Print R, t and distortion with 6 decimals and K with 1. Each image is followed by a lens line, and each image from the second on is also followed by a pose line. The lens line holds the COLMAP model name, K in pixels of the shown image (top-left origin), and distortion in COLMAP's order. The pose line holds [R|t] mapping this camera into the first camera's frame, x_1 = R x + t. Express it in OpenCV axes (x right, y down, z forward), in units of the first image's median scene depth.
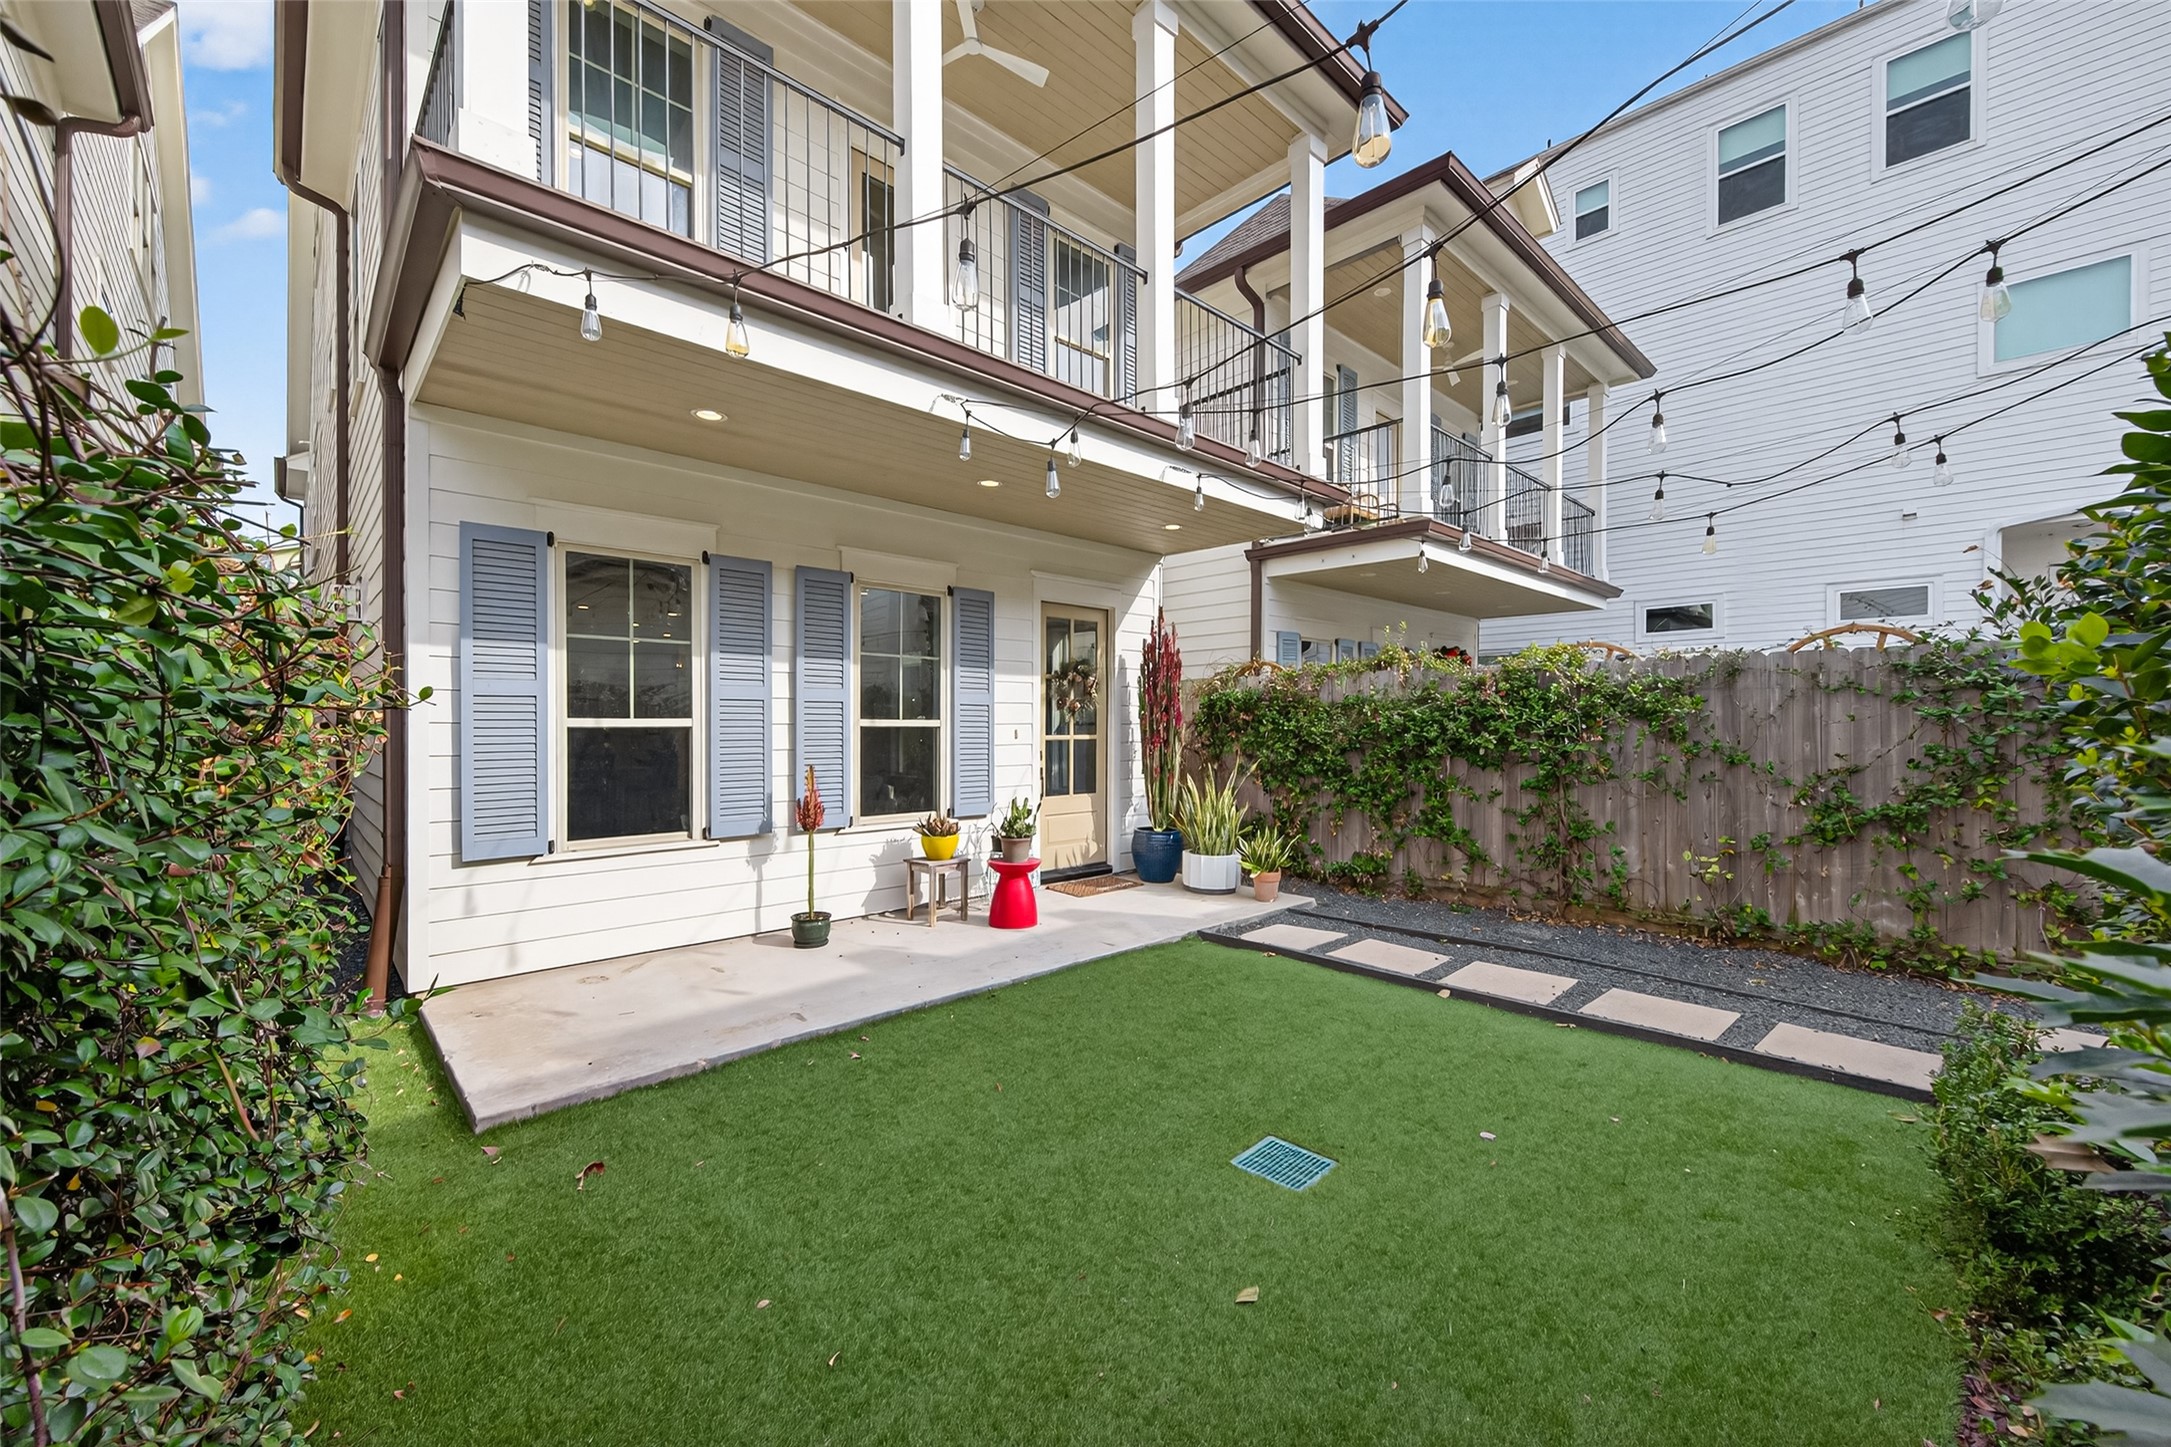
lens RADIAL K [[847.4, 0, 1087.7], [0, 847.4, 728.6], [0, 0, 1]] dist [0.007585, -0.000433]
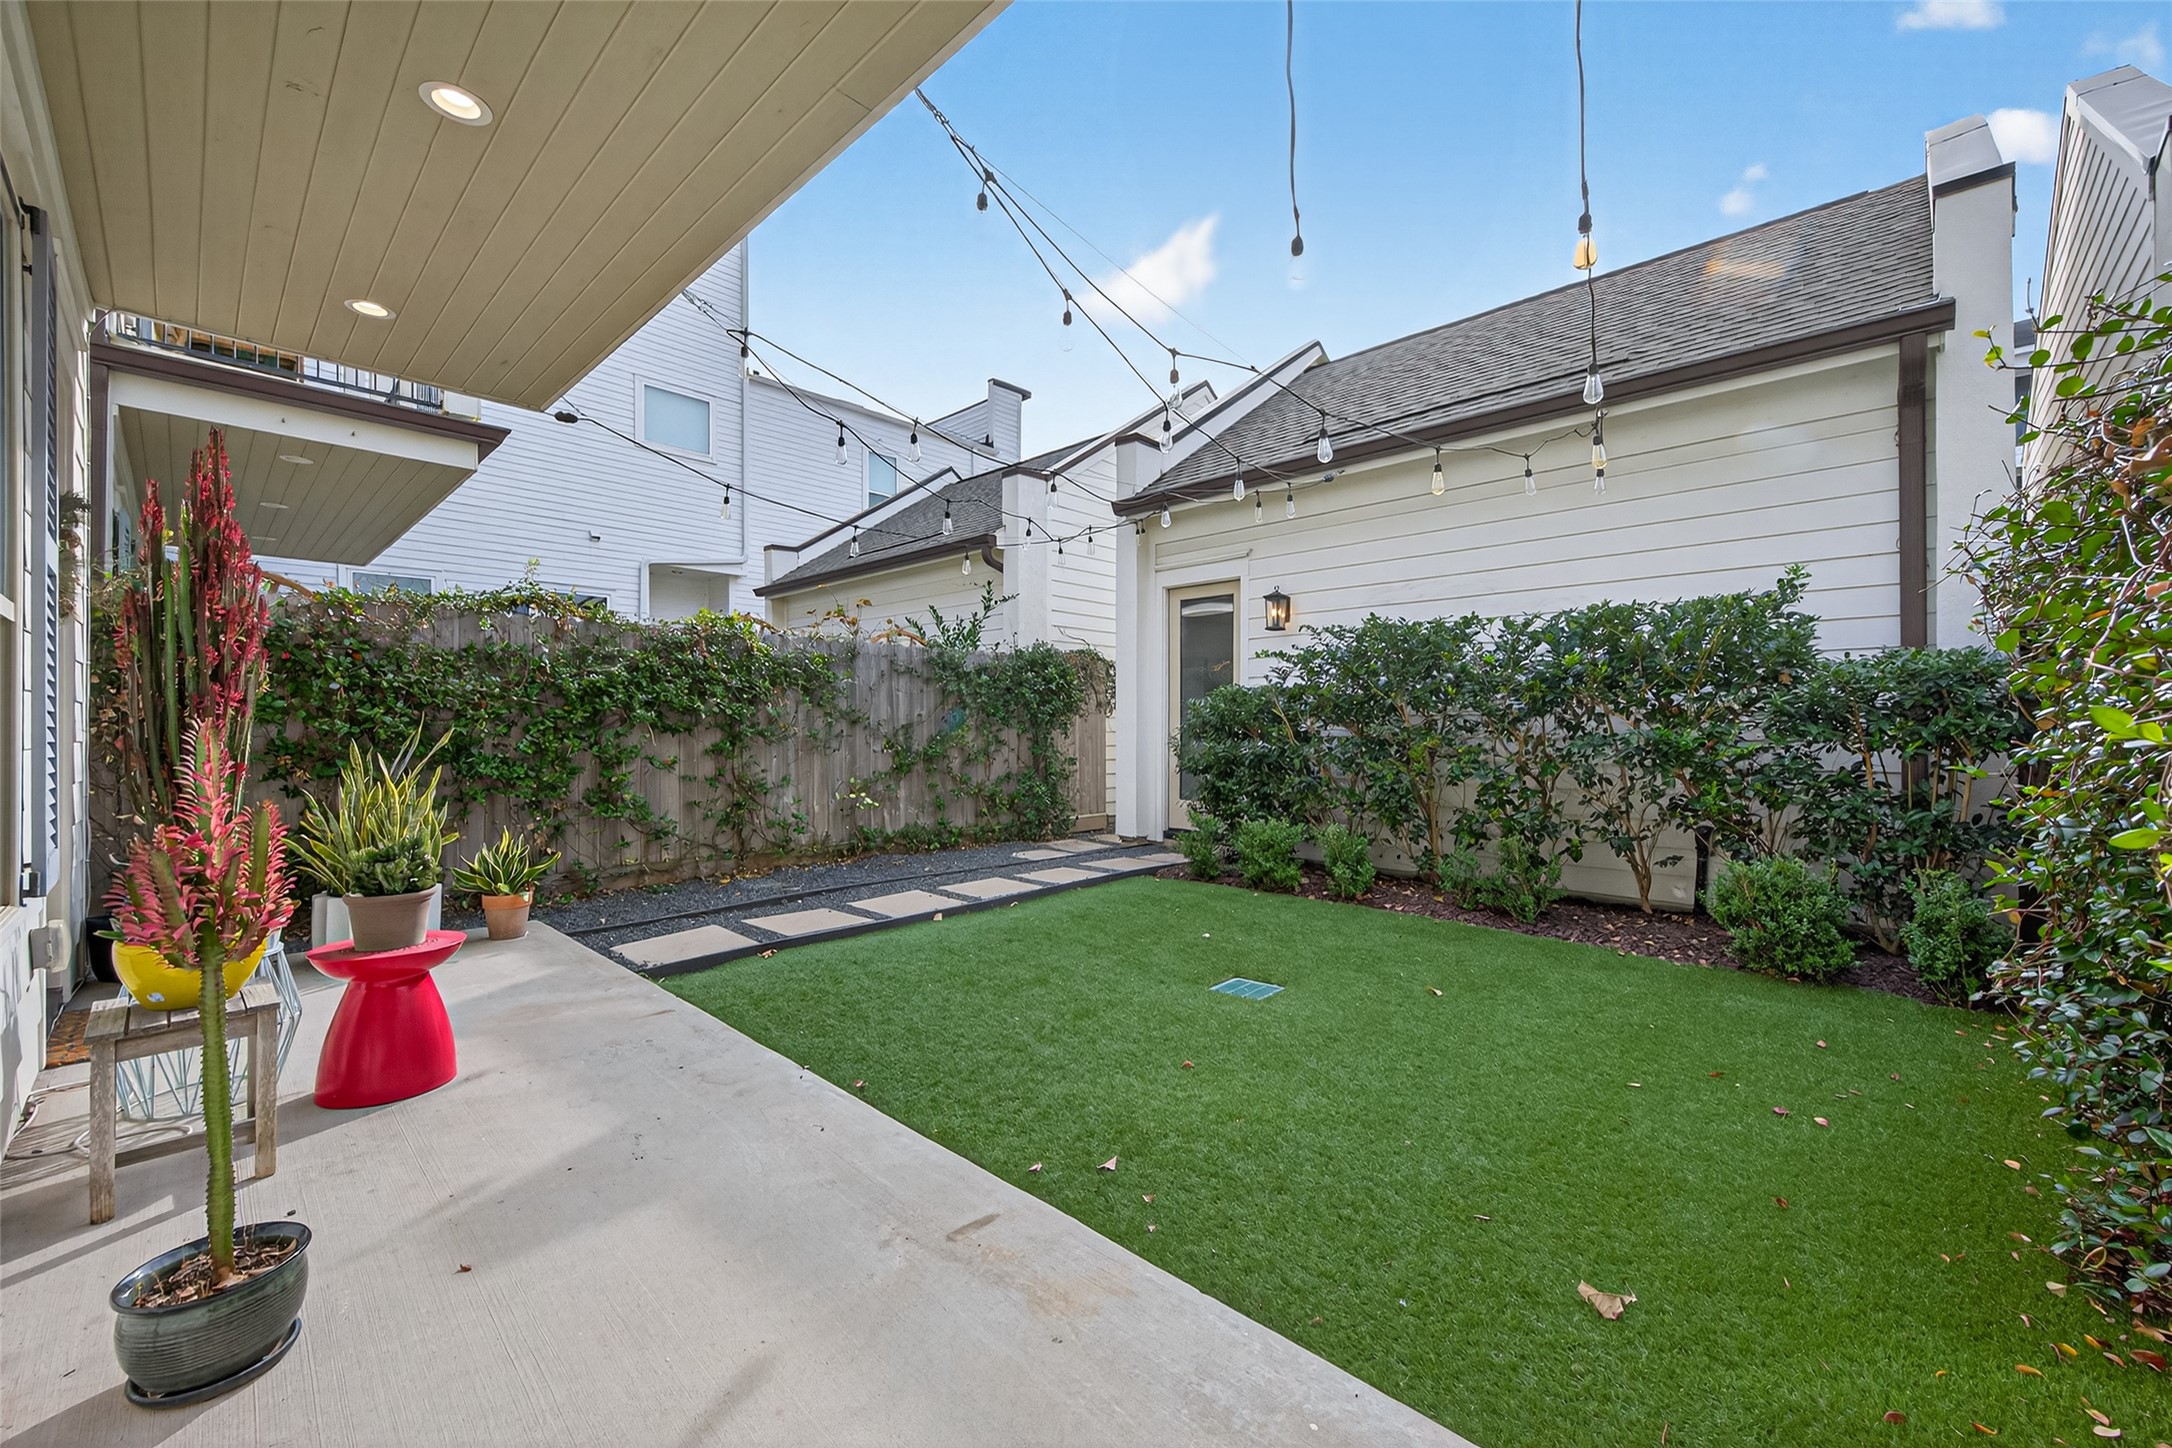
lens RADIAL K [[847.8, 0, 1094.2], [0, 847.8, 723.5], [0, 0, 1]] dist [0.007585, -0.000433]
pose [[-0.052934, 0.000369, 0.998598, -0.604794], [0.005156, 0.999987, -0.000096, 0.044694], [-0.998585, 0.005144, -0.052935, 0.707850]]
